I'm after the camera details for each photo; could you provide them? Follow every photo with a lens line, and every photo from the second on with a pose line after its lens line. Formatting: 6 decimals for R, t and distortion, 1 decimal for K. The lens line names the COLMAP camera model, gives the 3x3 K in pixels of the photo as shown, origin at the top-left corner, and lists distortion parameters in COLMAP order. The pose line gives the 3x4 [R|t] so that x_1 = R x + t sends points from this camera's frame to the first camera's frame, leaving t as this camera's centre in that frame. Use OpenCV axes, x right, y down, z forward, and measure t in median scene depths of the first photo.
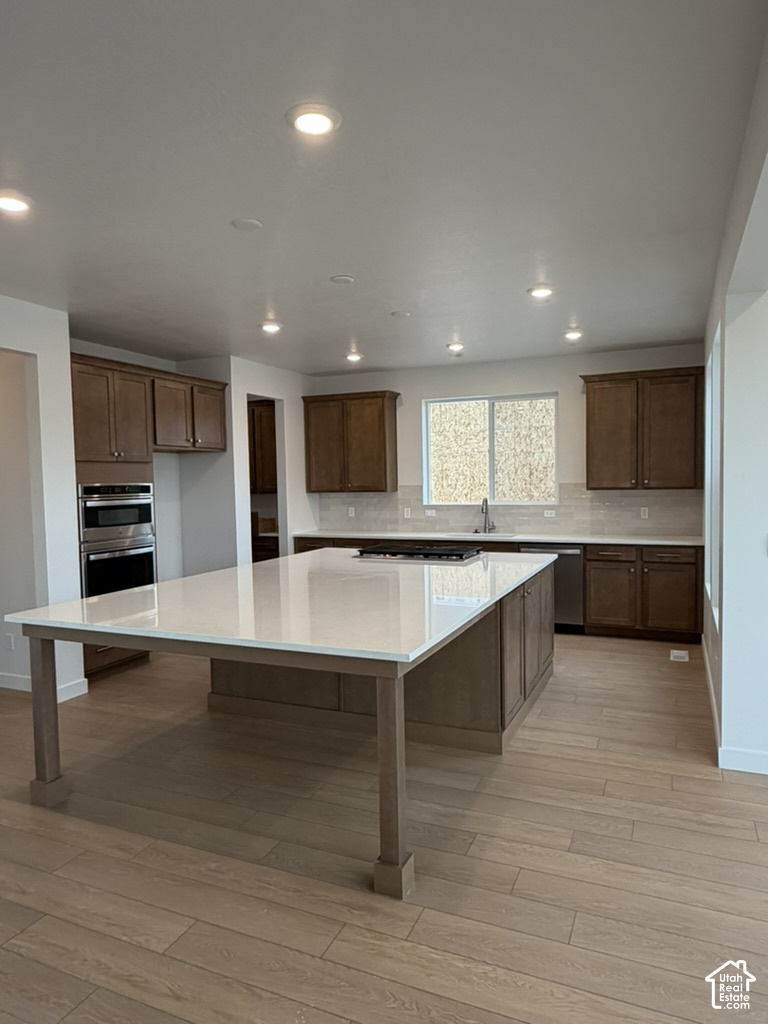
lens RADIAL K [[663.0, 0, 390.2], [0, 663.0, 515.9], [0, 0, 1]] dist [-0.001596, 0.001671]
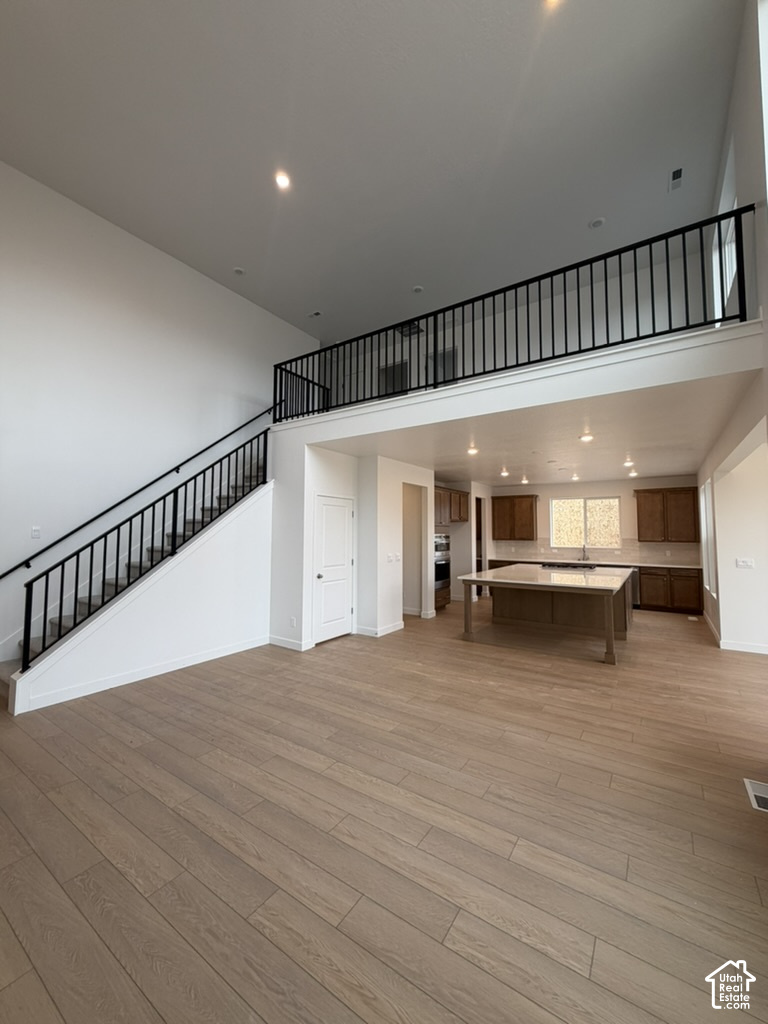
lens RADIAL K [[408.2, 0, 383.8], [0, 408.2, 508.5], [0, 0, 1]] dist [0.000539, 0.000046]
pose [[0.982561, 0.011060, -0.185613, -0.270054], [-0.032071, 0.993349, -0.110584, 0.026686], [0.183156, 0.114608, 0.976381, -0.459766]]
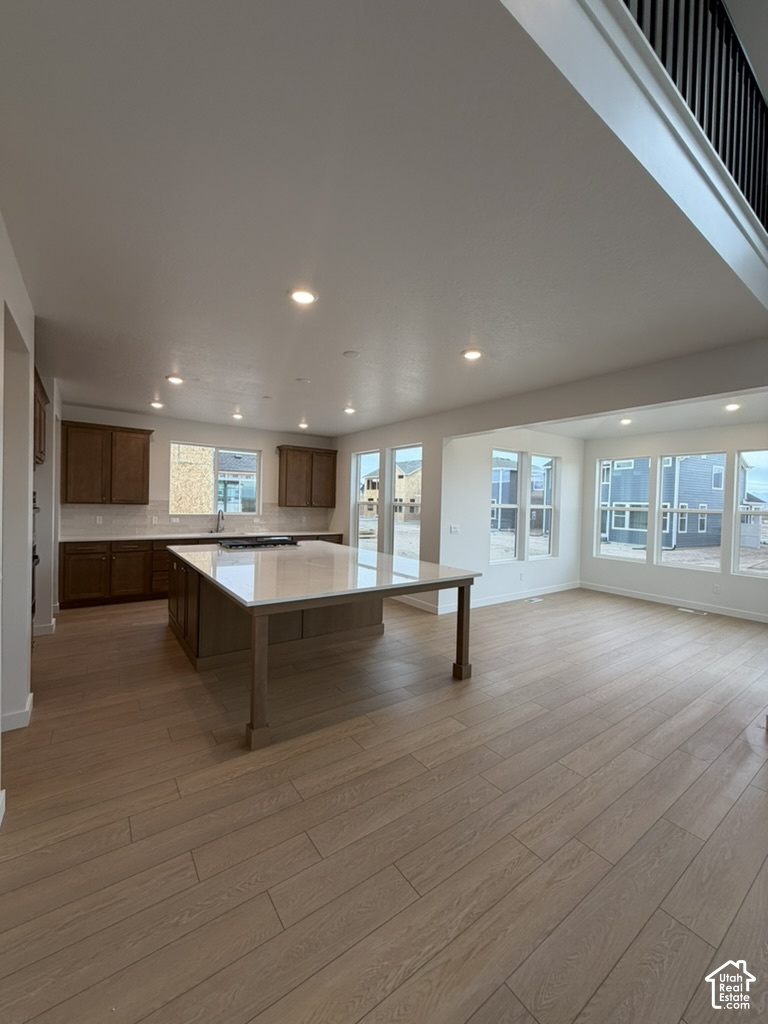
lens RADIAL K [[408.2, 0, 383.8], [0, 408.2, 508.5], [0, 0, 1]] dist [0.000539, 0.000046]
pose [[0.503901, 0.017291, 0.863588, -0.537243], [0.011493, 0.999577, -0.026720, -0.000965], [-0.863685, 0.023390, 0.503489, 0.188076]]
